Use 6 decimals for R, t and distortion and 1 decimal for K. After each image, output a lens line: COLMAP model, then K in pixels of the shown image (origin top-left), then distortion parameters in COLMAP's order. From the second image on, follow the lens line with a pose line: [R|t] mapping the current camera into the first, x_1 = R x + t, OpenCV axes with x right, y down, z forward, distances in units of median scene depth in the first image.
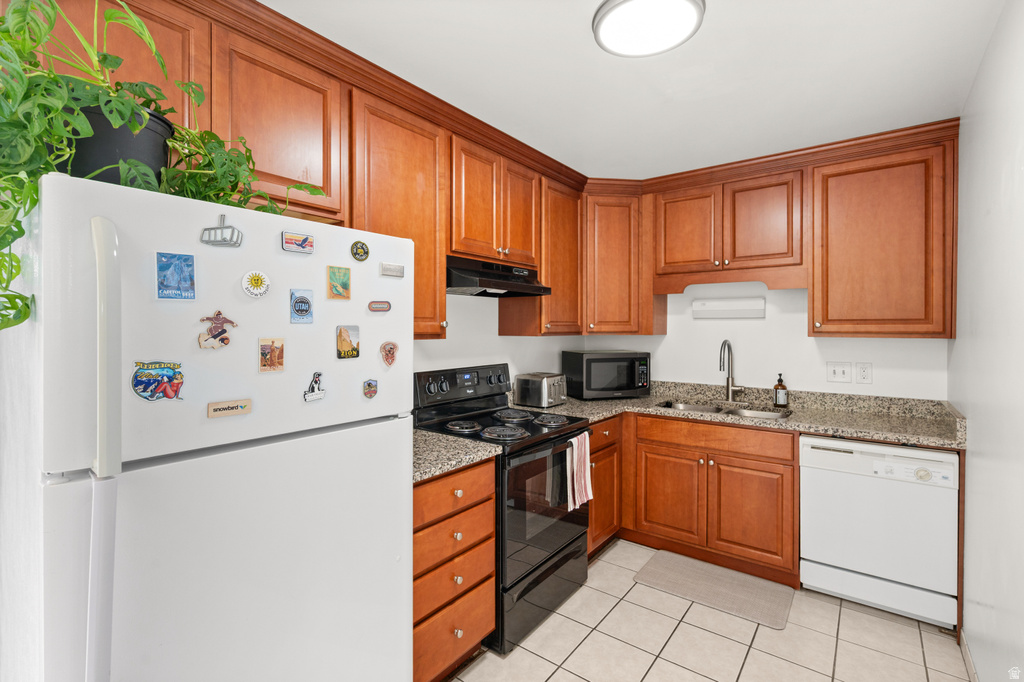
lens RADIAL K [[466.8, 0, 516.3], [0, 466.8, 334.3], [0, 0, 1]] dist [0.000653, -0.000020]
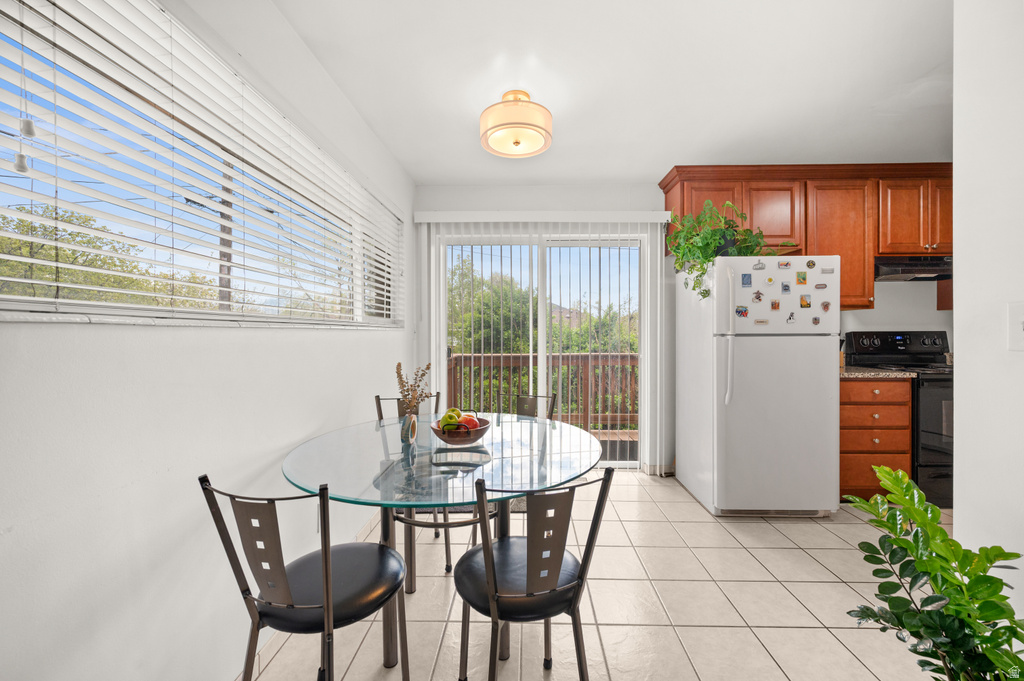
lens RADIAL K [[413.5, 0, 516.3], [0, 413.5, 328.8], [0, 0, 1]] dist [-0.000368, -0.000118]
pose [[0.585029, -0.007439, -0.810979, 0.409377], [-0.010392, 0.999807, -0.016667, 0.167634], [0.810946, 0.018178, 0.584838, -1.199791]]
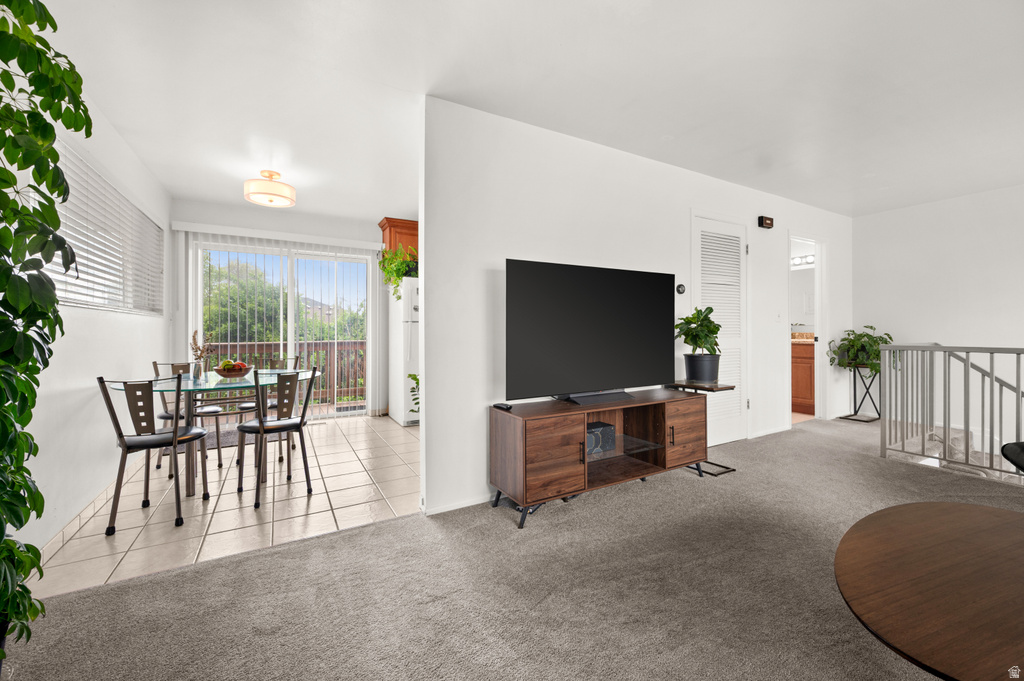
lens RADIAL K [[413.5, 0, 516.3], [0, 413.5, 328.8], [0, 0, 1]] dist [-0.000368, -0.000118]
pose [[0.921495, -0.004494, -0.388365, 1.444811], [-0.002448, 0.999846, -0.017378, 0.258272], [0.388383, 0.016964, 0.921342, -1.980471]]
